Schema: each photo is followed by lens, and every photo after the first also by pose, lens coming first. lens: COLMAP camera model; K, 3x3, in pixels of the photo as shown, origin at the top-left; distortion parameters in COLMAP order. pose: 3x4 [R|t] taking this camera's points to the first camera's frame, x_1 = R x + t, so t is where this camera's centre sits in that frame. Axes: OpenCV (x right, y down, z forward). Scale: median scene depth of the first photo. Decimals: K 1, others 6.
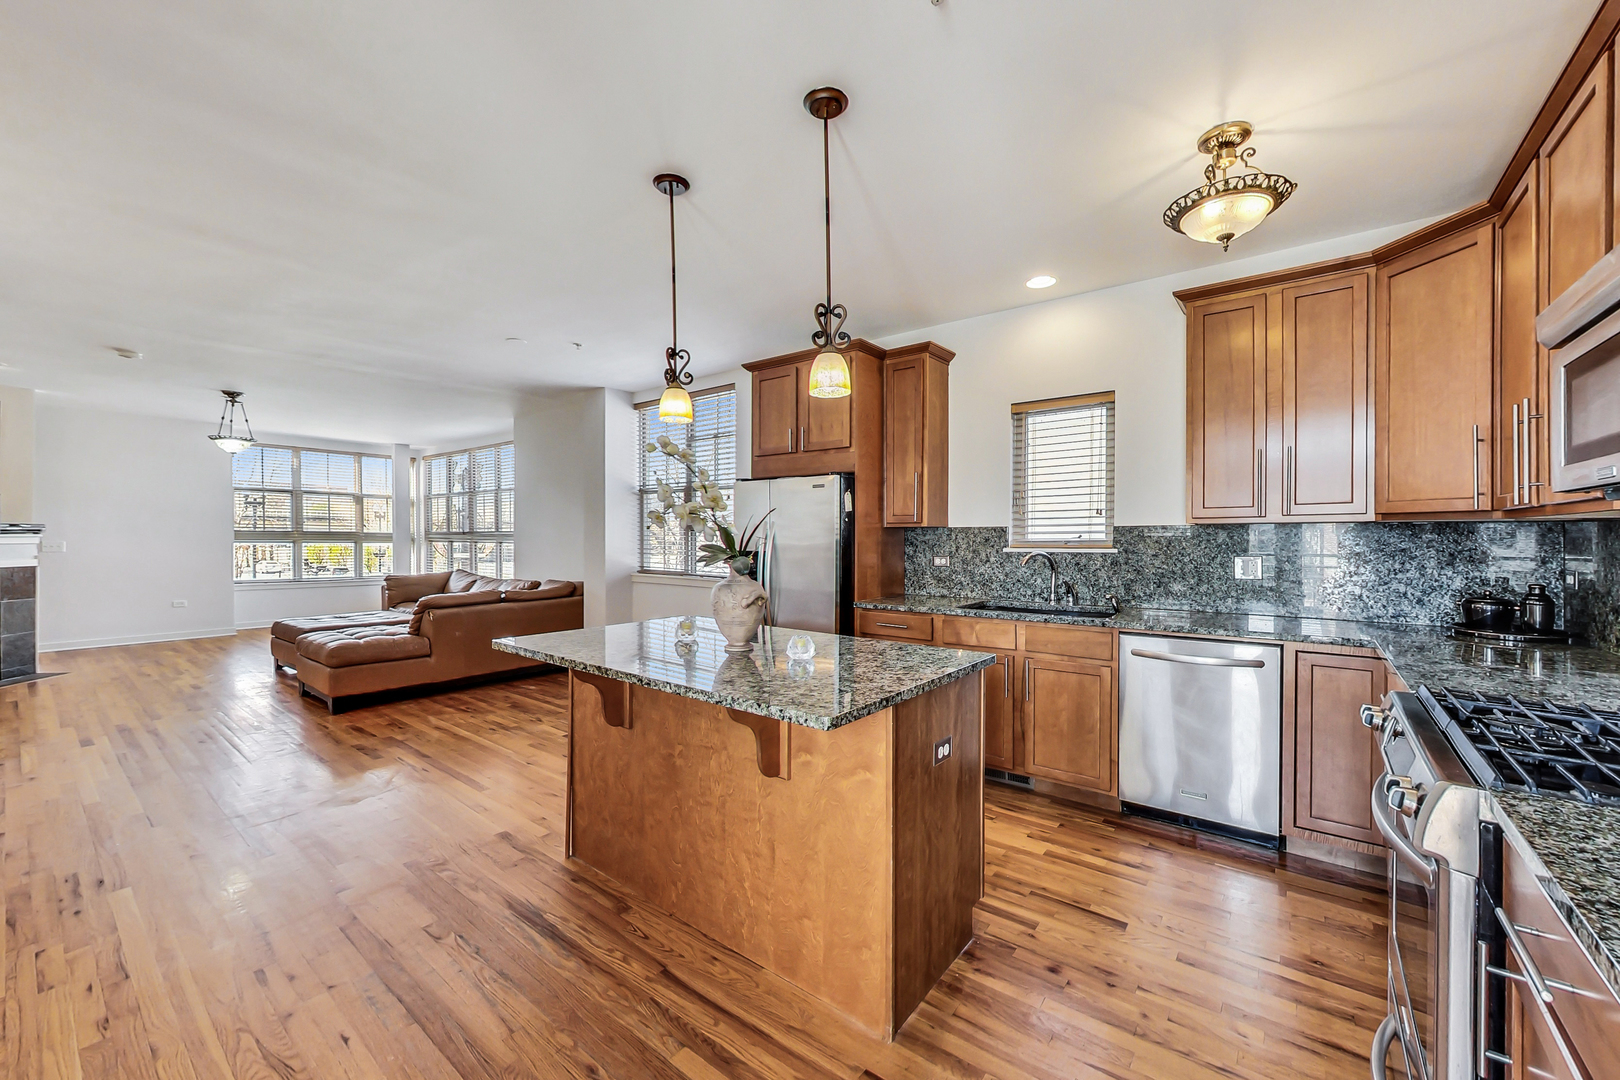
lens RADIAL K [[626.8, 0, 814.8], [0, 626.8, 535.9], [0, 0, 1]] dist [-0.001906, -0.000506]
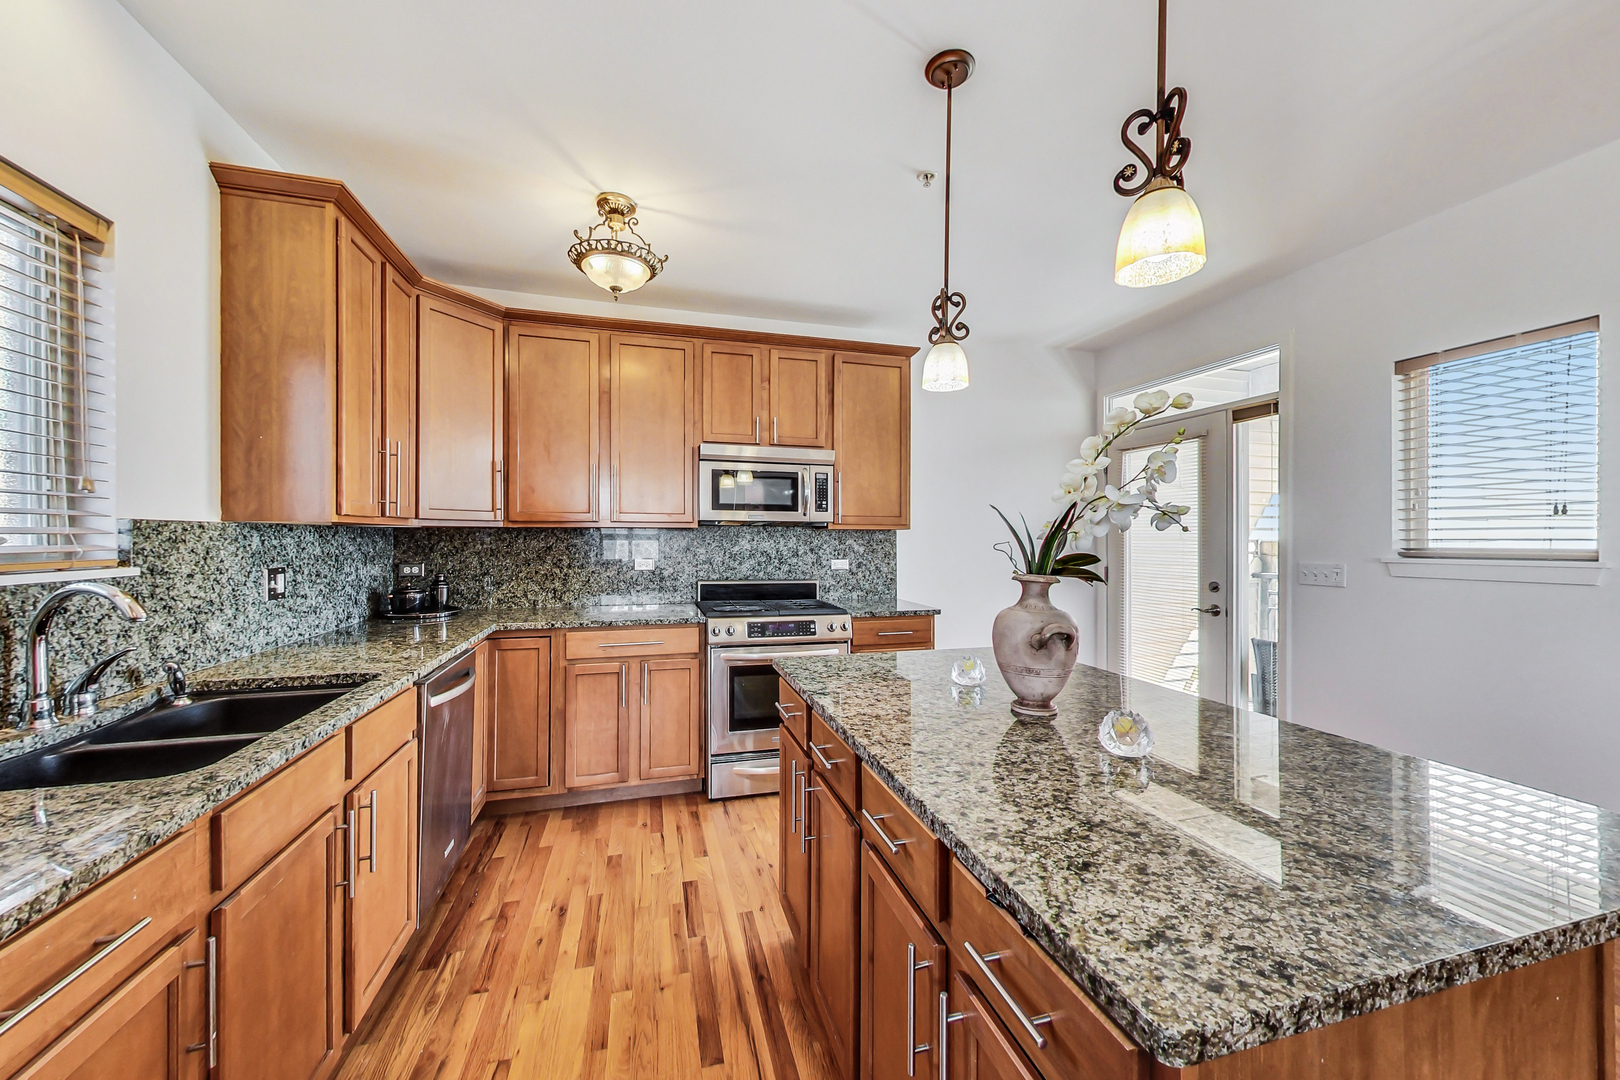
lens RADIAL K [[588.4, 0, 822.4], [0, 588.4, 538.5], [0, 0, 1]] dist [0.001026, 0.000088]
pose [[-0.806918, 0.000659, 0.590664, -0.107337], [0.000812, 1.000000, -0.000007, -0.000497], [-0.590663, 0.000474, -0.806918, 0.557644]]
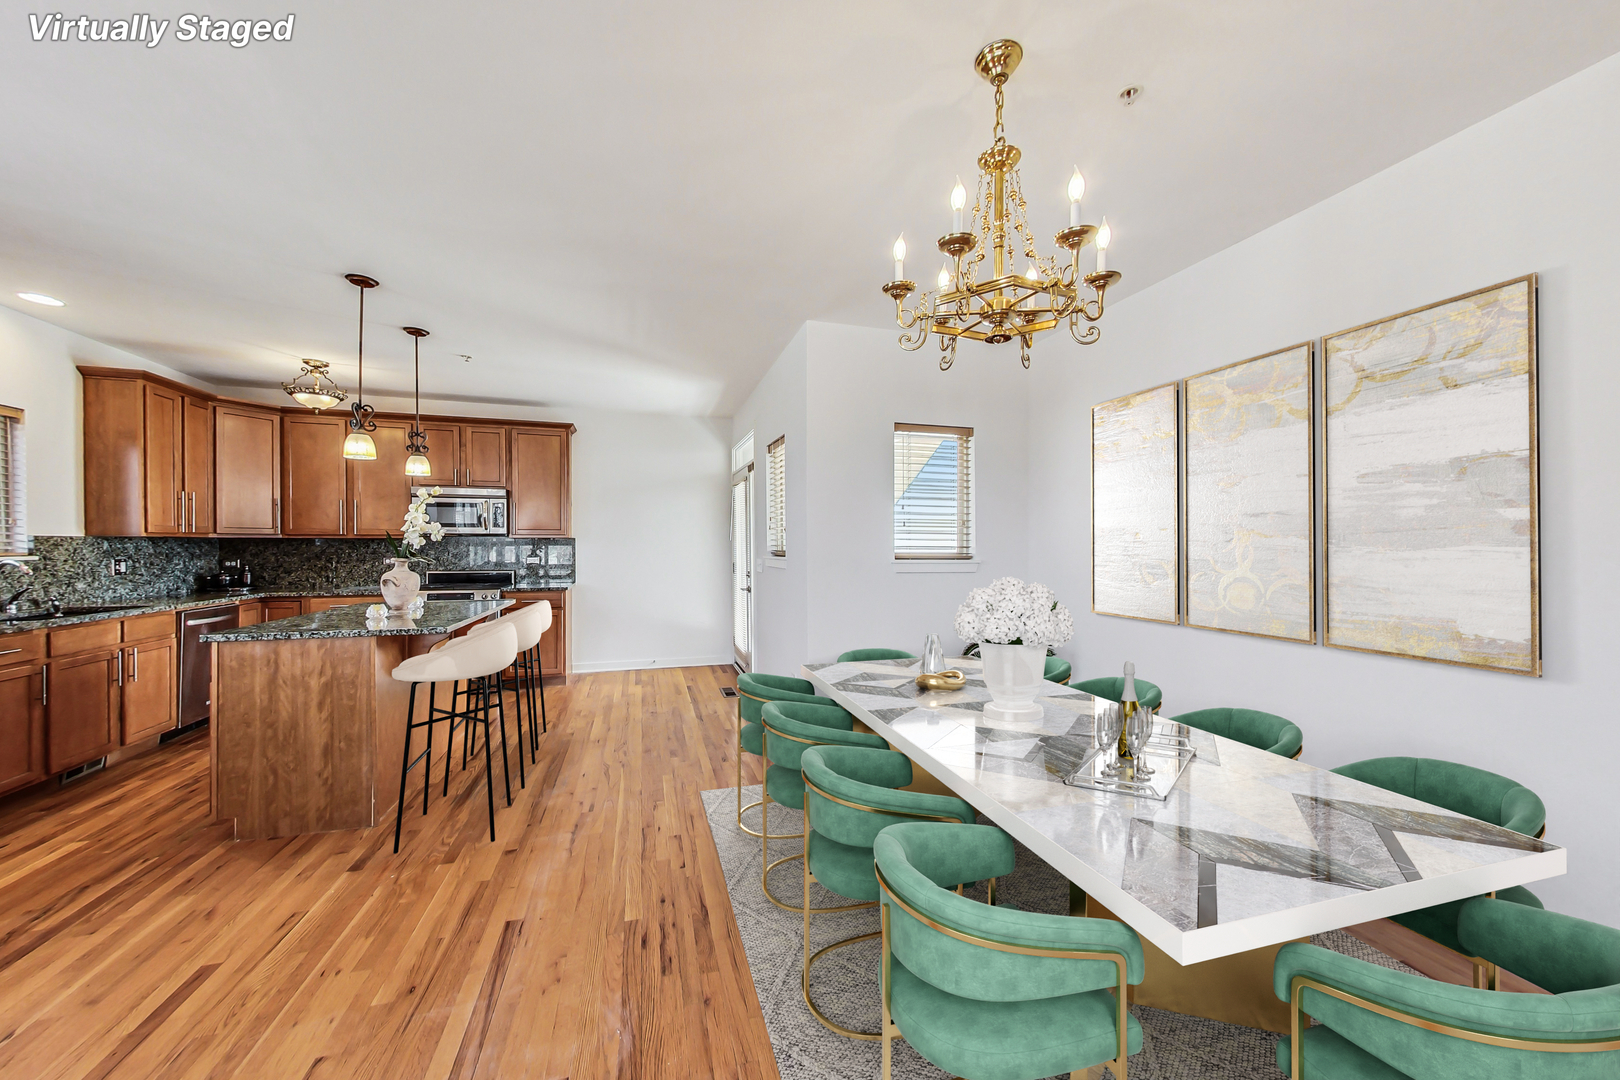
lens RADIAL K [[586.0, 0, 813.7], [0, 586.0, 552.0], [0, 0, 1]] dist [0.000169, -0.000148]
pose [[-0.812509, -0.007359, 0.582902, -0.655233], [-0.001460, 0.999943, 0.010589, -0.000023], [-0.582947, 0.007752, -0.812473, 0.551037]]
